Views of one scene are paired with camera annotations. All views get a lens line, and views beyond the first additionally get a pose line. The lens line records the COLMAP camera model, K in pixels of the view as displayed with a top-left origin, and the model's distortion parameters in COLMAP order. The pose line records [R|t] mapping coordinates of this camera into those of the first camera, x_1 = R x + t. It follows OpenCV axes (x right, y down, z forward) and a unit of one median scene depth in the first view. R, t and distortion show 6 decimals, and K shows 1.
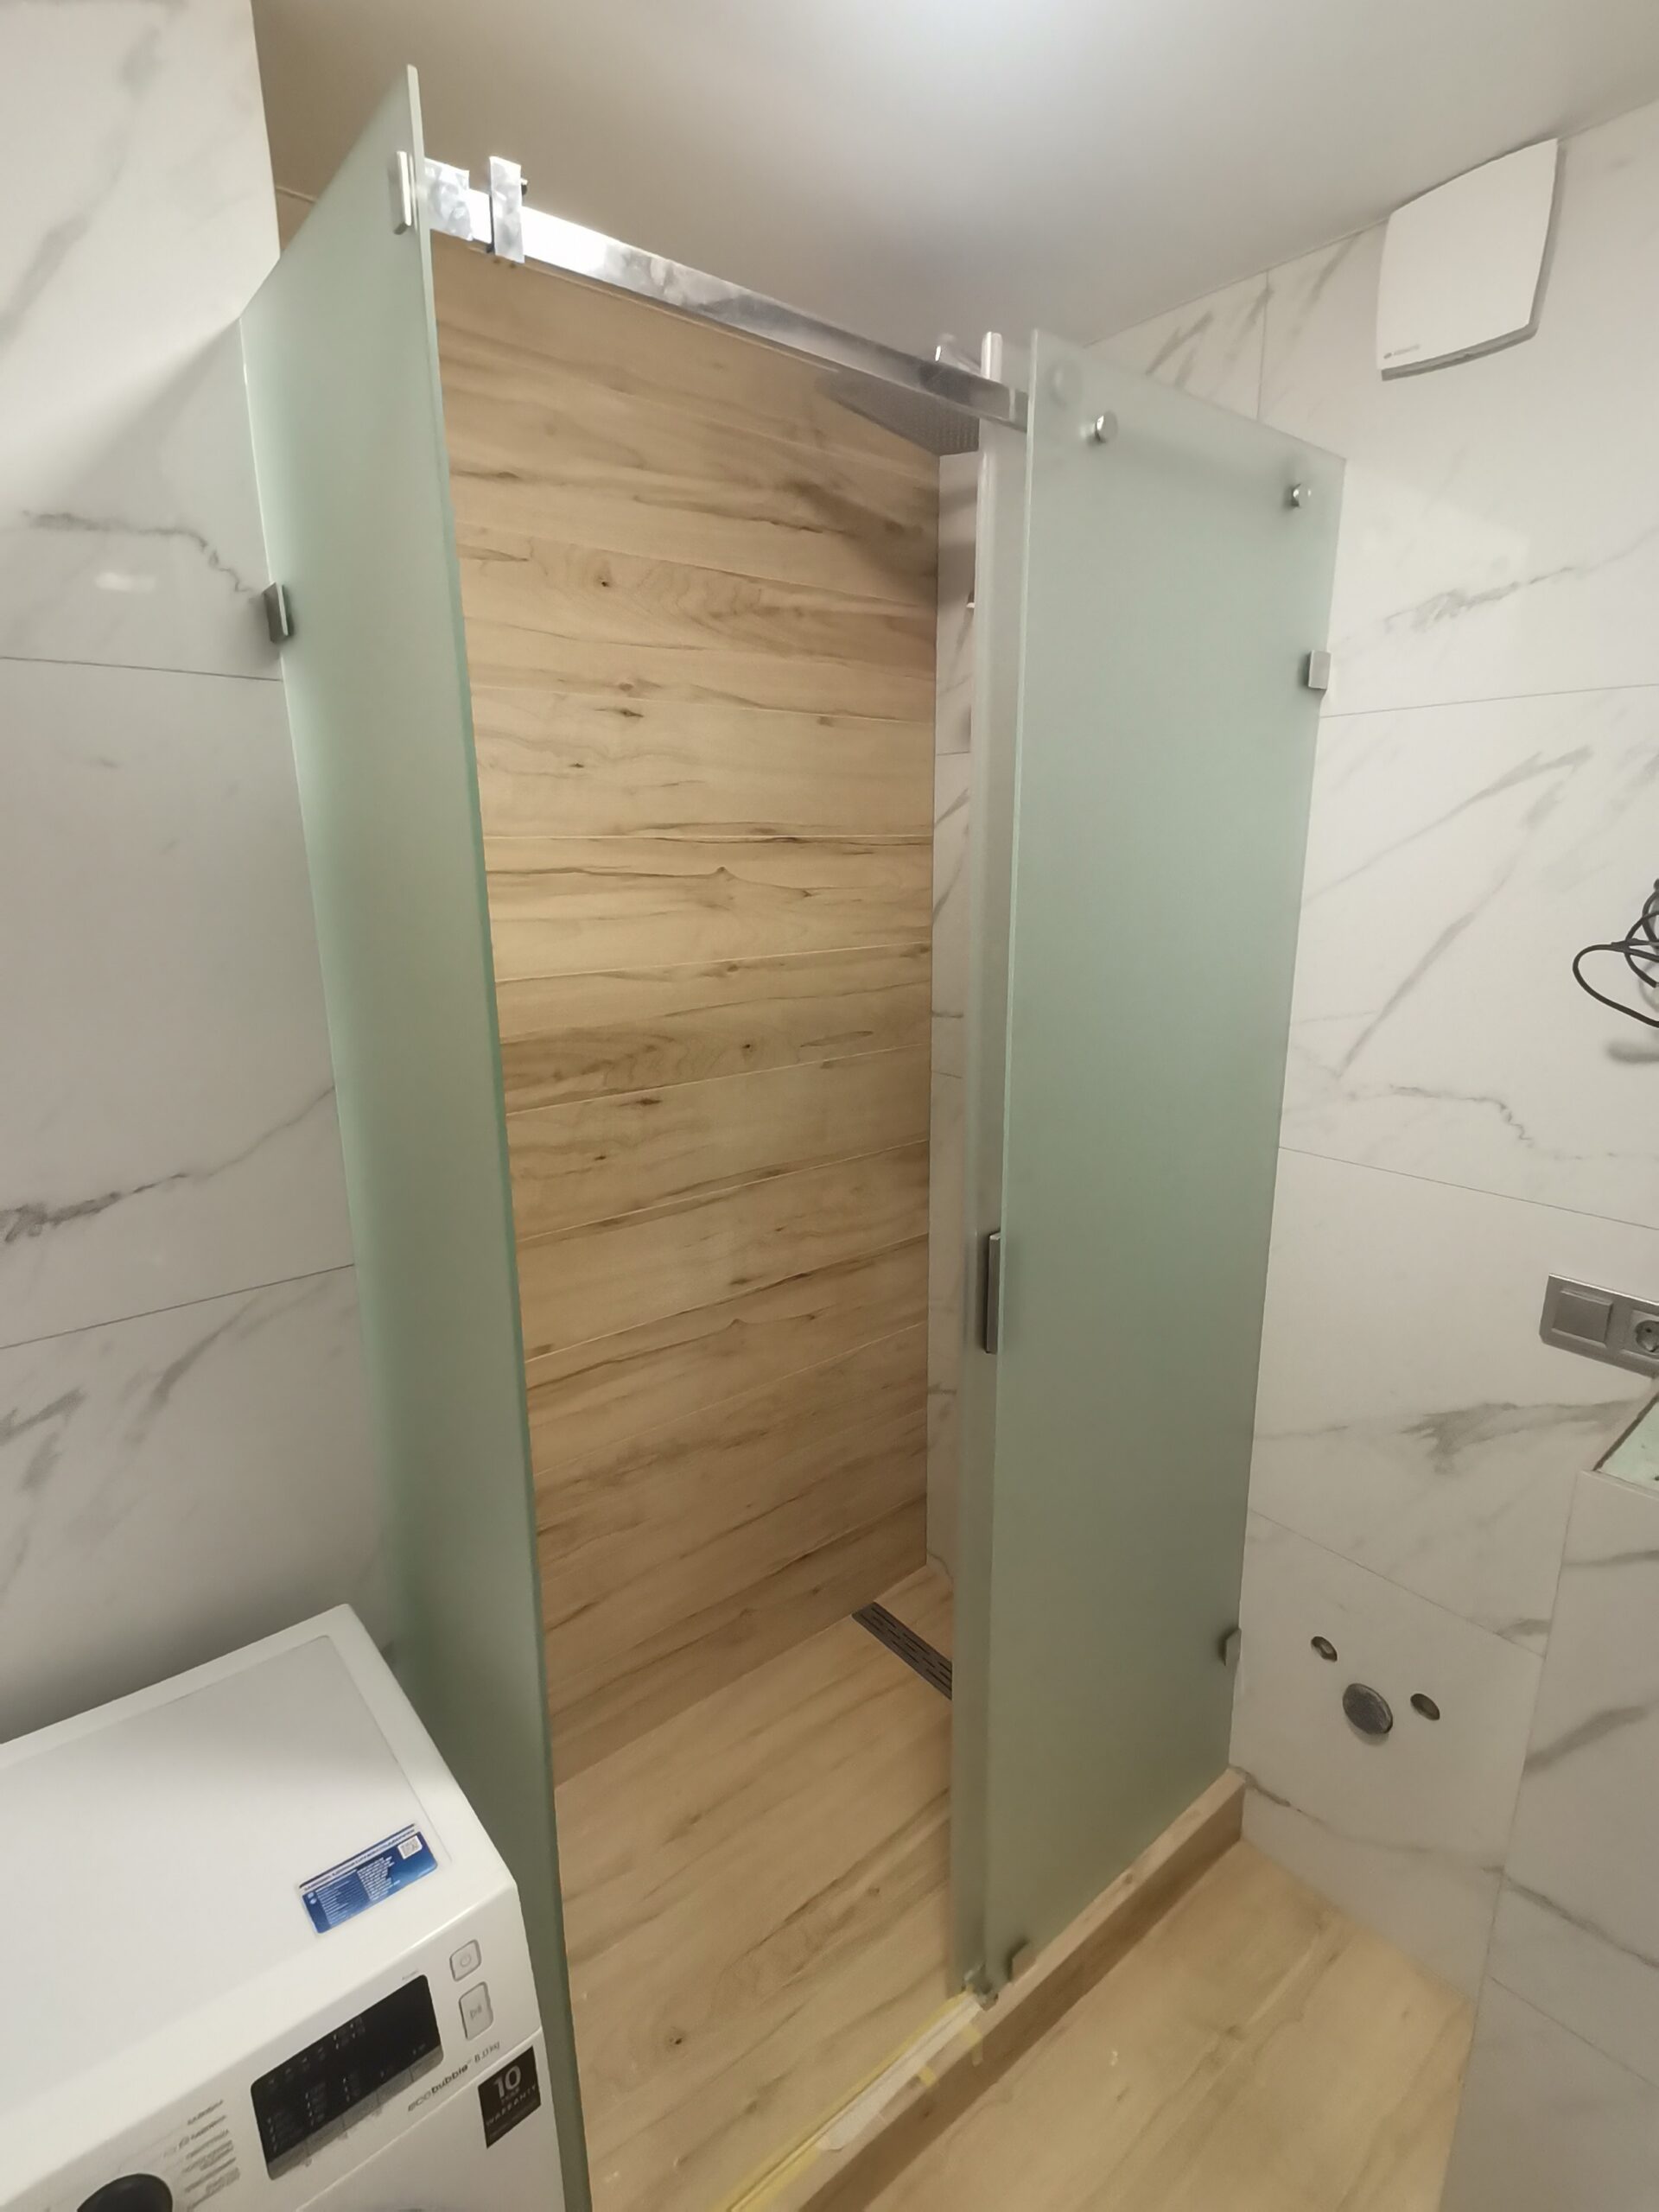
lens RADIAL K [[1115.2, 0, 829.5], [0, 1115.2, 1106.0], [0, 0, 1]] dist [0.012119, -0.027898]
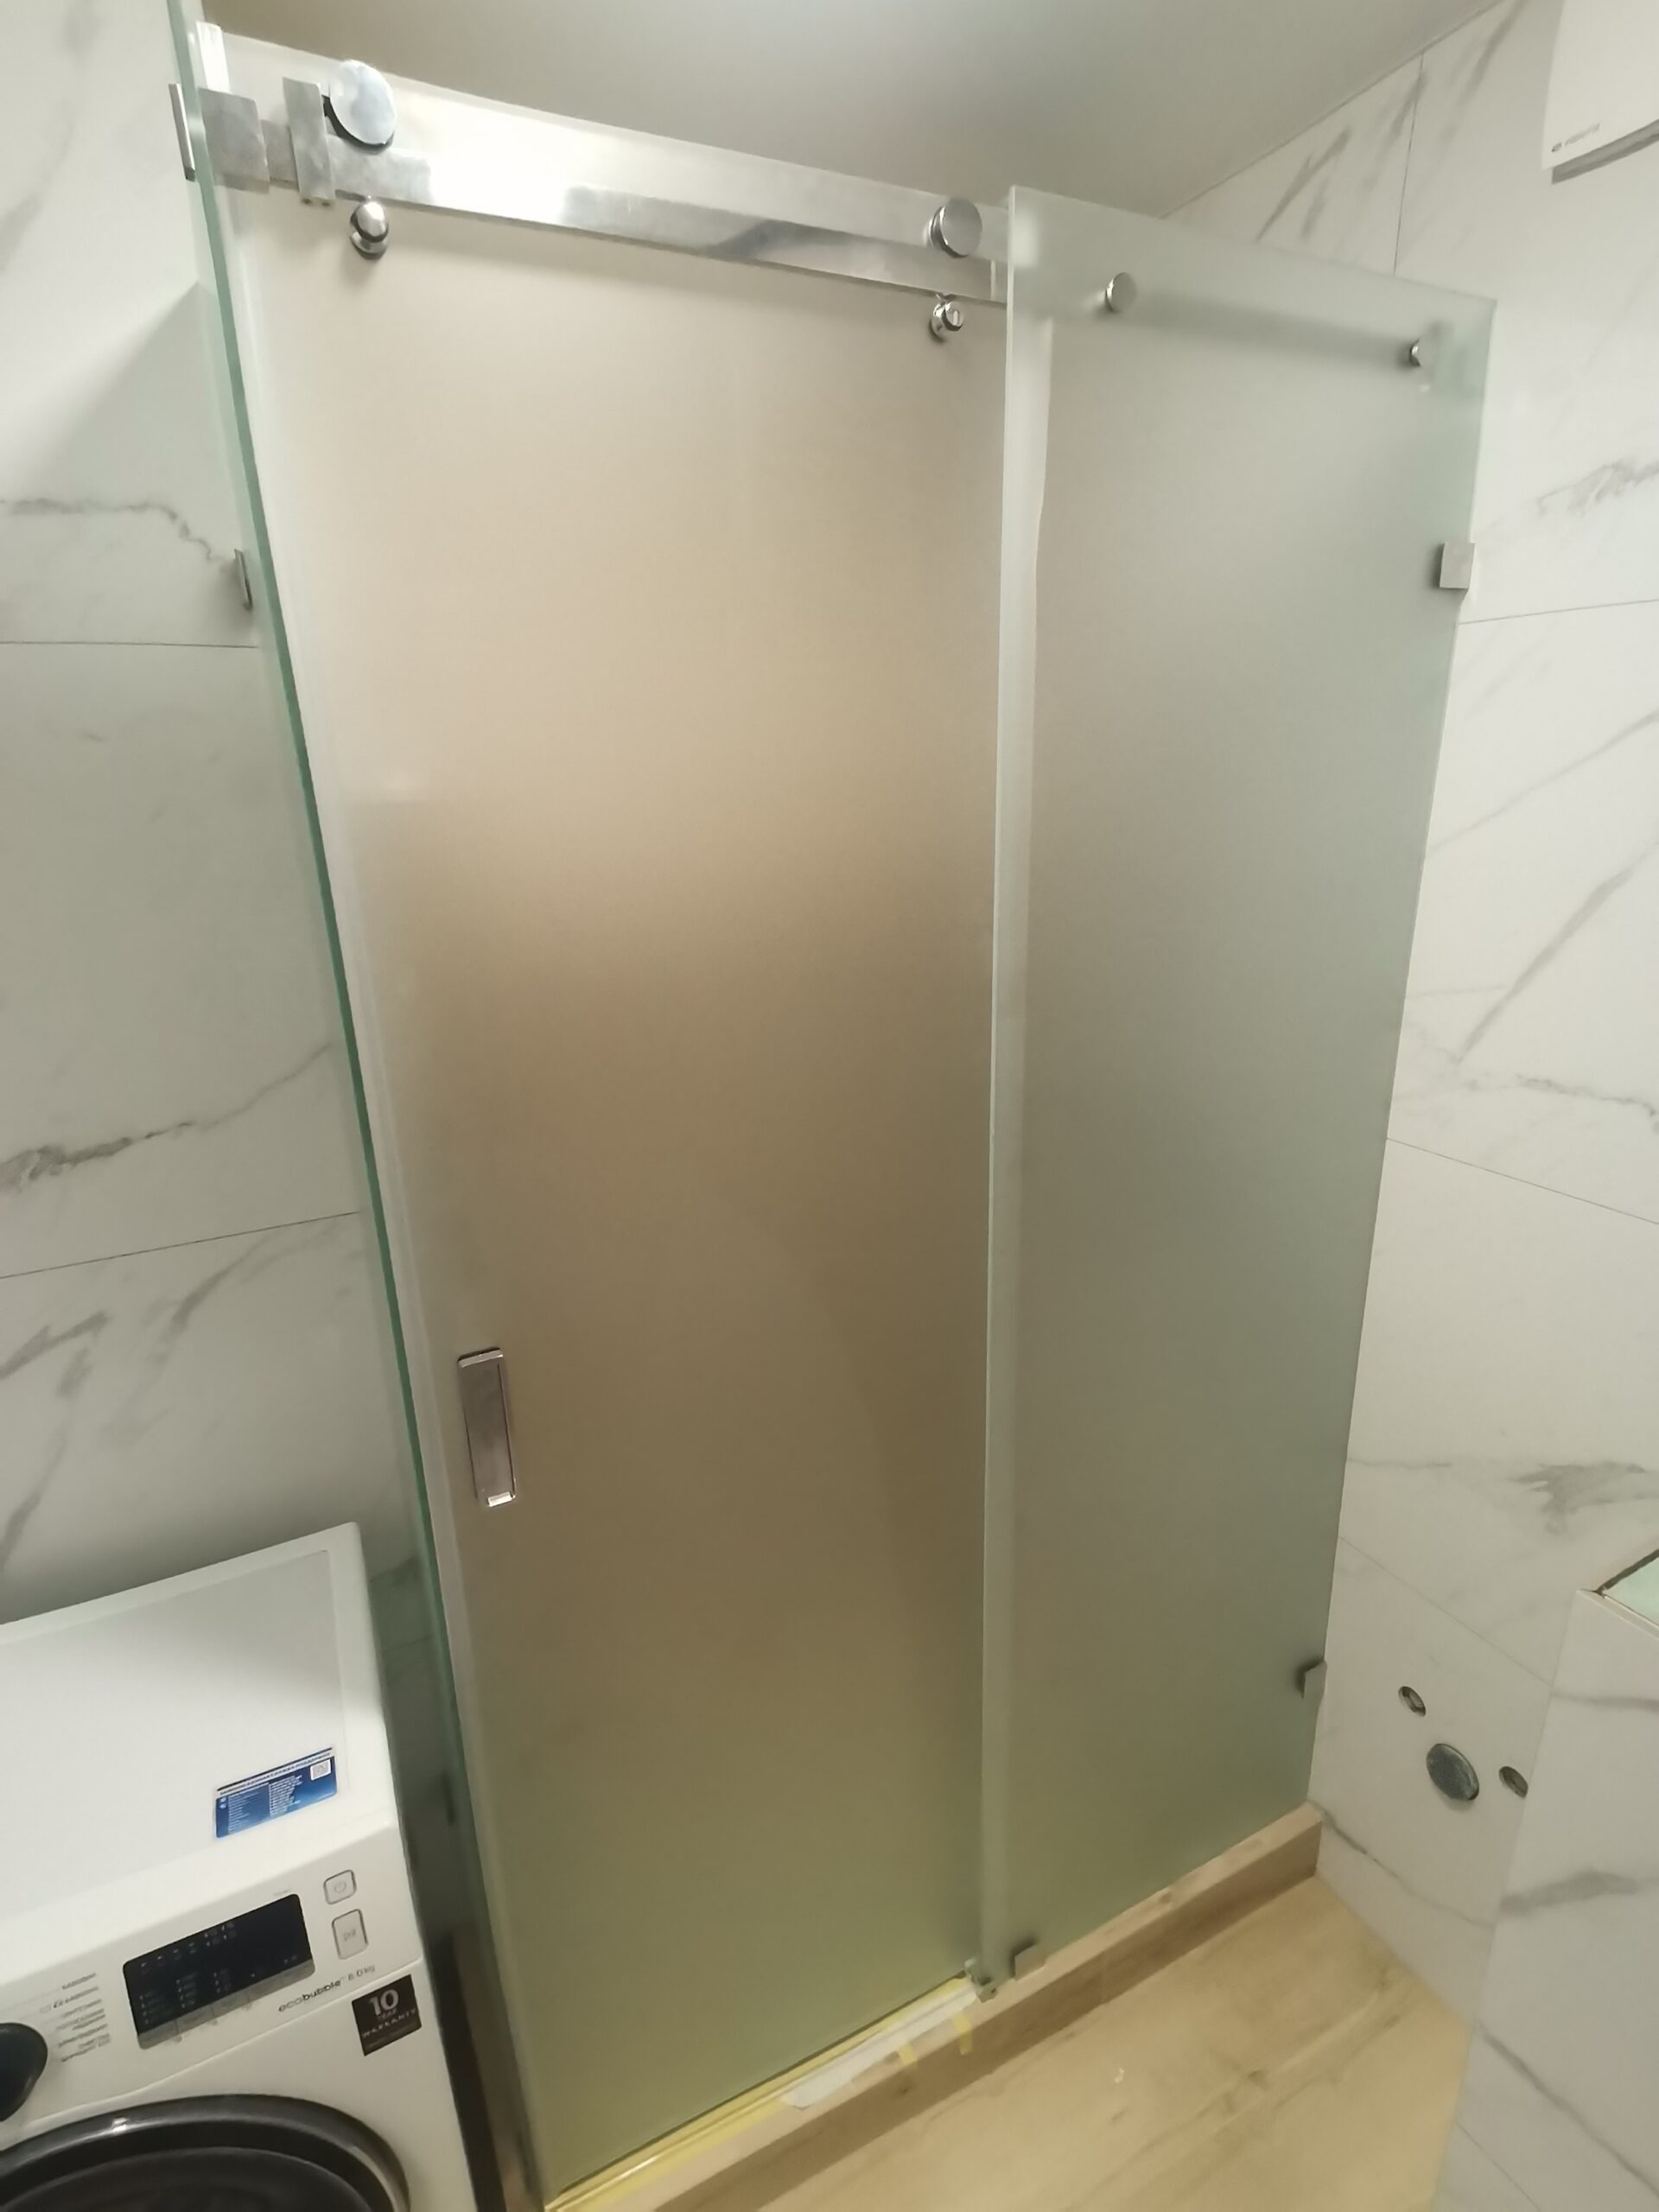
lens RADIAL K [[1115.2, 0, 829.5], [0, 1115.2, 1106.0], [0, 0, 1]] dist [0.012119, -0.027898]
pose [[0.972469, 0.051263, -0.227324, 0.243896], [-0.034199, 0.996337, 0.078379, -0.055505], [0.230510, -0.068447, 0.970660, 0.092641]]
